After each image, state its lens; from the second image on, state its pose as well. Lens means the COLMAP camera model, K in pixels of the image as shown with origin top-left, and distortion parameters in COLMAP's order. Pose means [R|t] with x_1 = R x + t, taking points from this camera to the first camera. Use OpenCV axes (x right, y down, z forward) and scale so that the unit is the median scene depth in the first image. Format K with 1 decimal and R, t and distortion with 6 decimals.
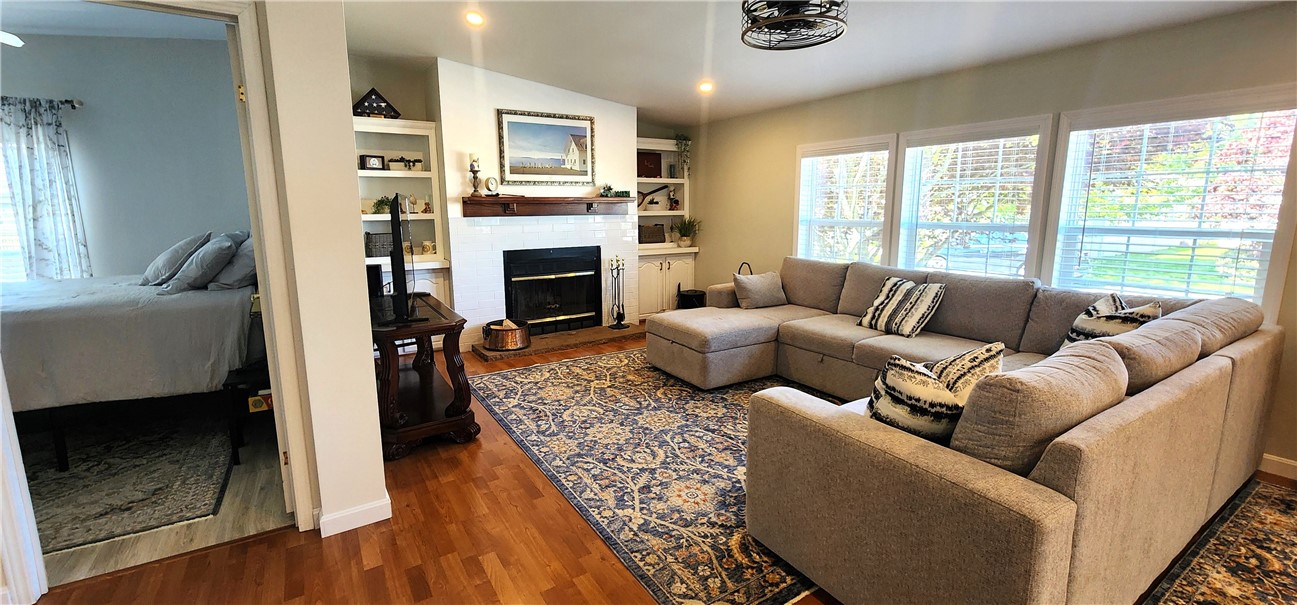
lens RADIAL K [[538.6, 0, 653.5], [0, 538.6, 291.4], [0, 0, 1]] dist [0.002787, -0.000292]
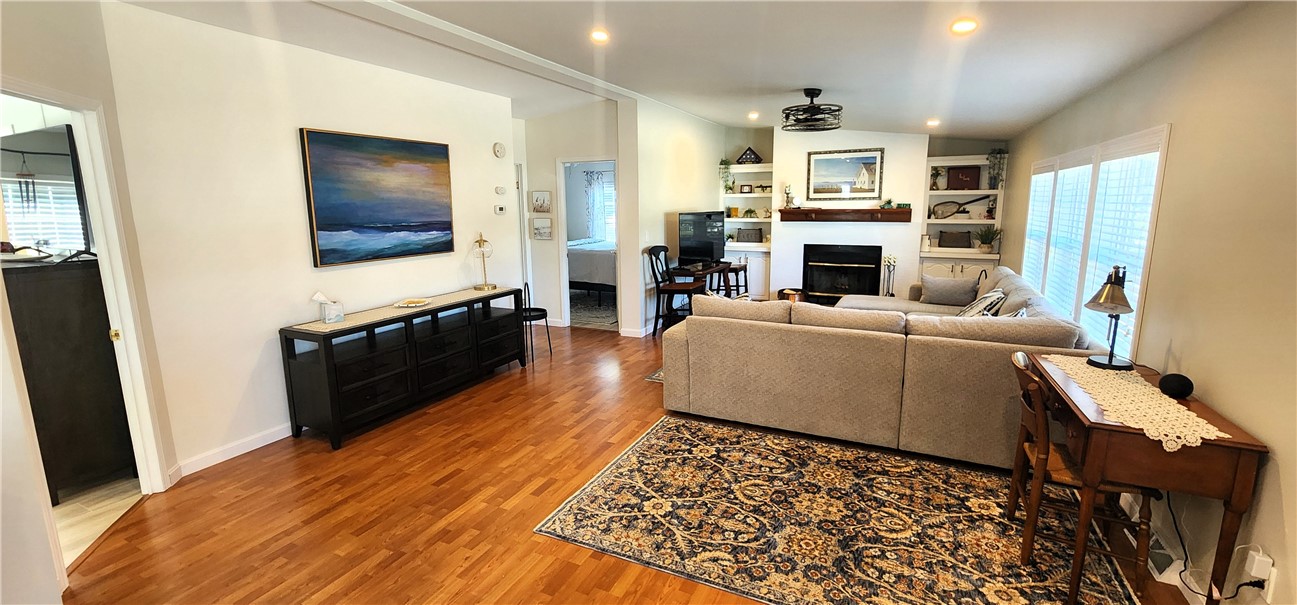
lens RADIAL K [[538.6, 0, 640.9], [0, 538.6, 292.8], [0, 0, 1]] dist [0.002787, -0.000292]
pose [[0.513007, 0.144007, -0.846219, 0.842163], [-0.129989, 0.987491, 0.089244, -0.016339], [0.848485, 0.064216, 0.525309, -0.194141]]
